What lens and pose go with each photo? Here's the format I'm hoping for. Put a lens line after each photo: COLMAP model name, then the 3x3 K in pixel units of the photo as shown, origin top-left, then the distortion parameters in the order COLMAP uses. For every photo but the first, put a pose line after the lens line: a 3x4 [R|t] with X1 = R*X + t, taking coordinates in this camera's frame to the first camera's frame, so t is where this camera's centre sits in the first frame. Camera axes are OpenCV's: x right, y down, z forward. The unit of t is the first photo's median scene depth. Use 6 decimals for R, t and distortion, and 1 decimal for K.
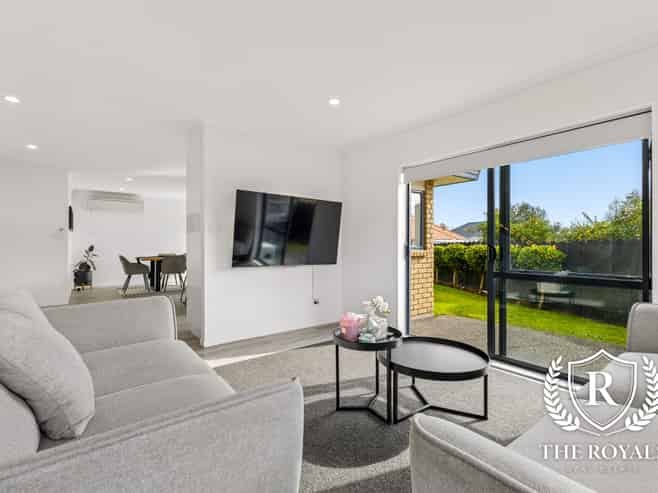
lens RADIAL K [[317.2, 0, 330.0], [0, 317.2, 235.6], [0, 0, 1]] dist [0.011056, -0.000225]
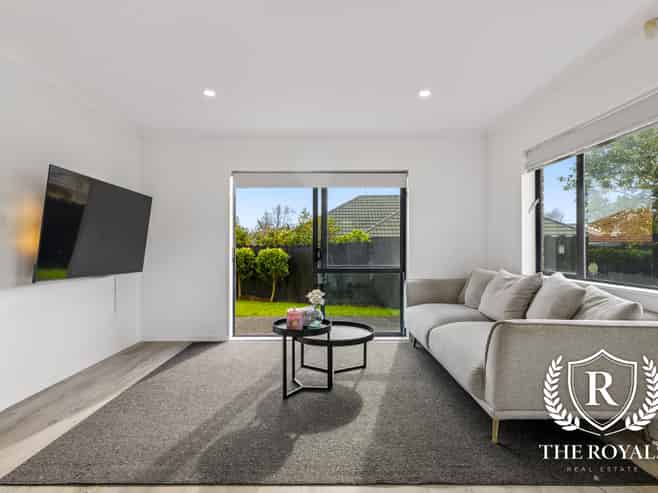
lens RADIAL K [[337.7, 0, 329.0], [0, 337.7, 246.5], [0, 0, 1]] dist [0.032189, -0.000115]
pose [[0.624829, 0.001811, 0.780760, -0.486335], [-0.020967, 0.999676, 0.014461, 0.002420], [-0.780480, -0.025406, 0.624664, 0.100565]]
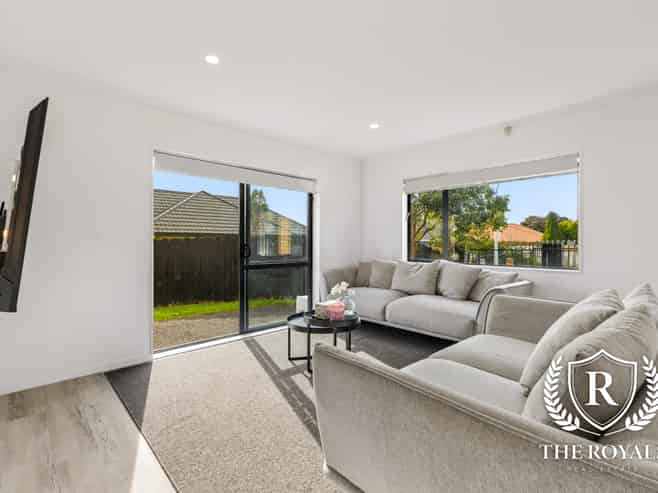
lens RADIAL K [[325.8, 0, 306.8], [0, 325.8, 247.8], [0, 0, 1]] dist [0.048887, 0.000014]
pose [[-0.052186, -0.011514, 0.998571, -0.746718], [-0.027619, 0.999568, 0.010082, 0.019157], [-0.998255, -0.027053, -0.052481, 0.757894]]
